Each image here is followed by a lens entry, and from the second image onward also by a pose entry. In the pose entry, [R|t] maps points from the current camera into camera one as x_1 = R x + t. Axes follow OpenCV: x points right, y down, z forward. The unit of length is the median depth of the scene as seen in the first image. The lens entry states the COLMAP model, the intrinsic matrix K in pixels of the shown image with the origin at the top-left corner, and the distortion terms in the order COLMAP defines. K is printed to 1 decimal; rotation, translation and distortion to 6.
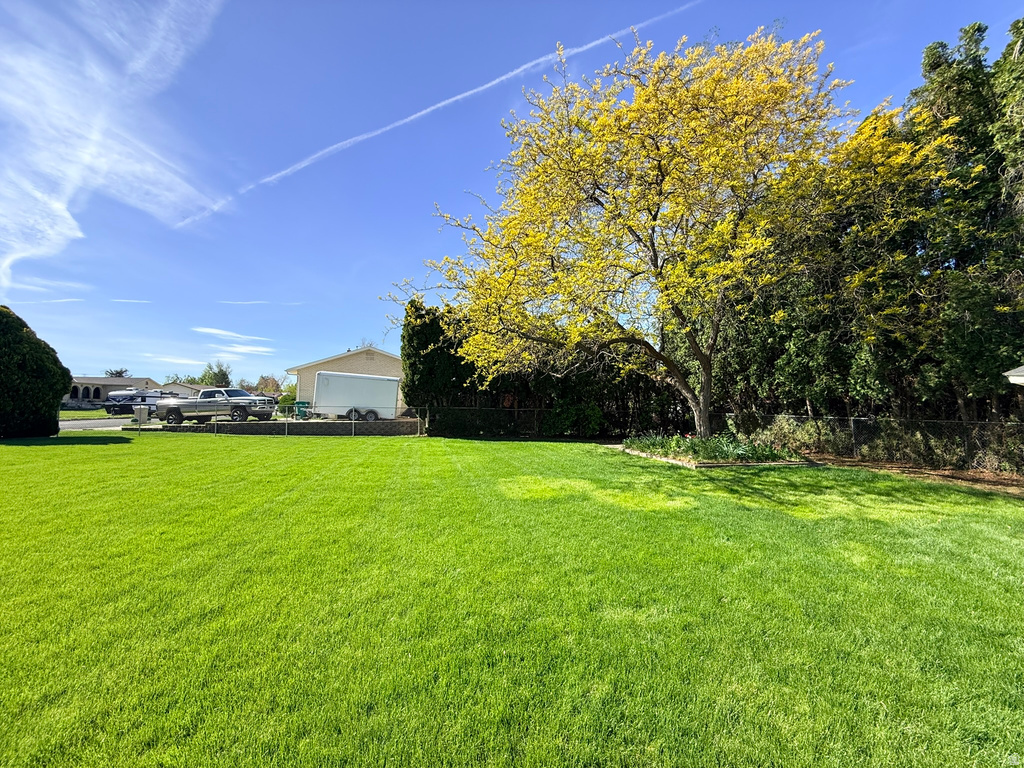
lens RADIAL K [[409.6, 0, 508.8], [0, 409.6, 380.8], [0, 0, 1]] dist [0.003378, -0.001108]
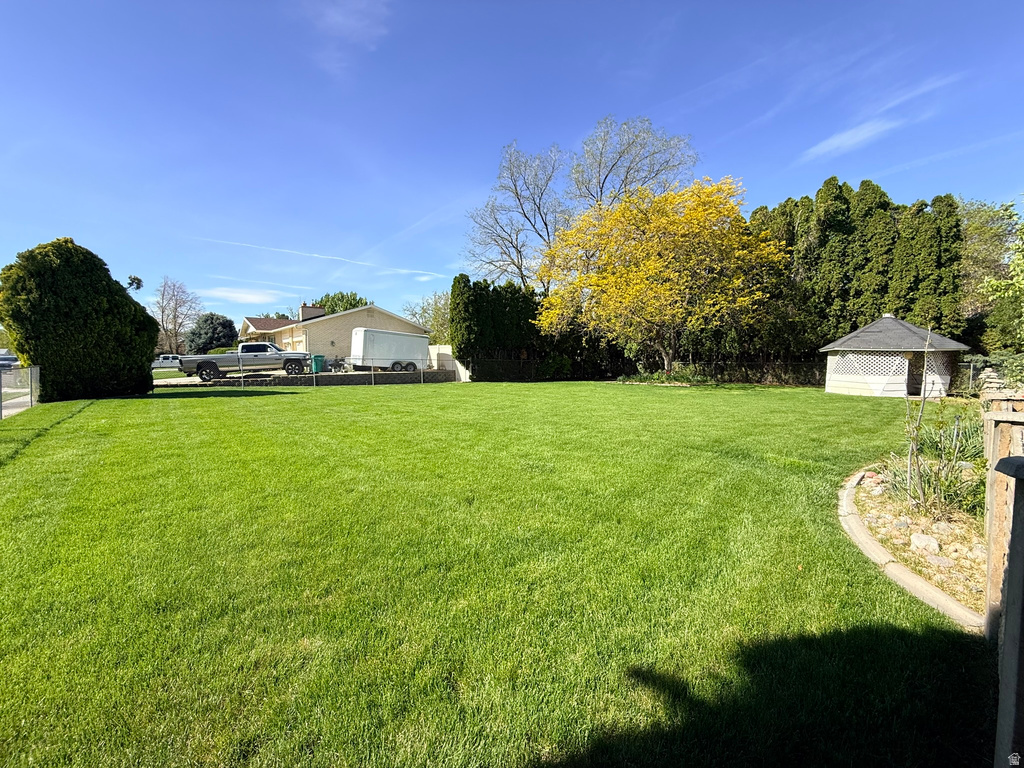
lens RADIAL K [[409.6, 0, 509.9], [0, 409.6, 382.3], [0, 0, 1]] dist [0.003378, -0.001108]
pose [[0.864859, -0.036126, 0.500714, -1.477408], [-0.022956, 0.993518, 0.111333, -0.021655], [-0.501490, -0.107782, 0.858423, -0.356709]]
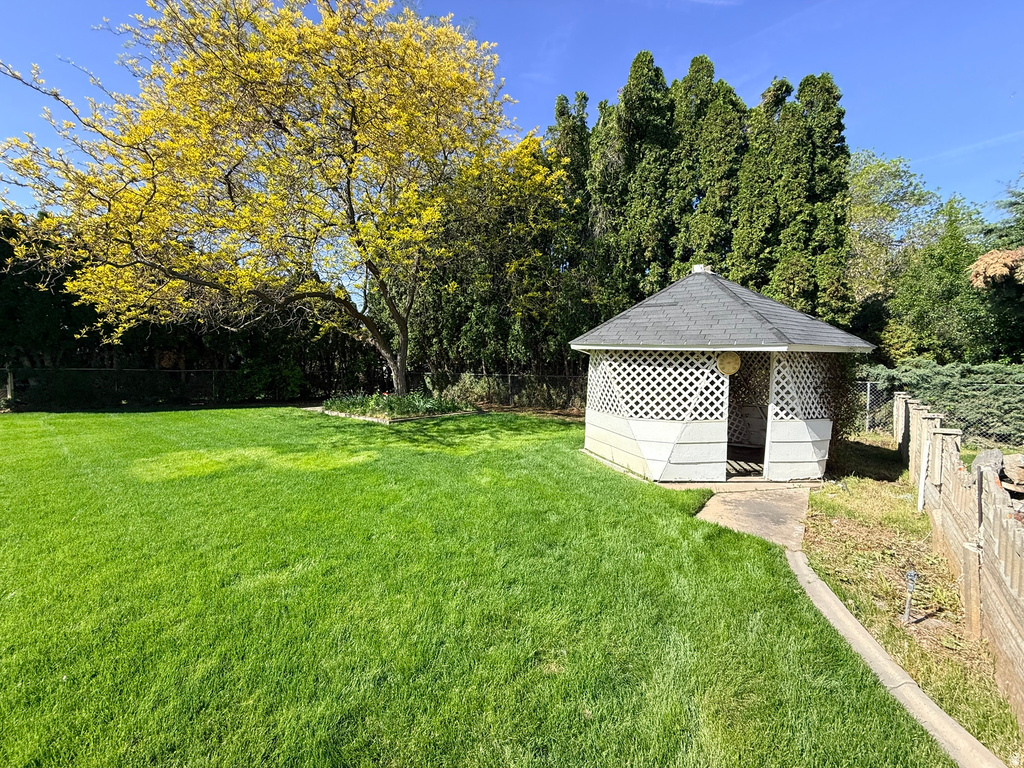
lens RADIAL K [[409.6, 0, 509.7], [0, 409.6, 381.2], [0, 0, 1]] dist [0.003378, -0.001108]
pose [[0.781564, -0.023656, 0.623376, 0.036497], [-0.037037, 0.995758, 0.084223, 0.001551], [-0.622724, -0.088914, 0.777373, -0.016086]]
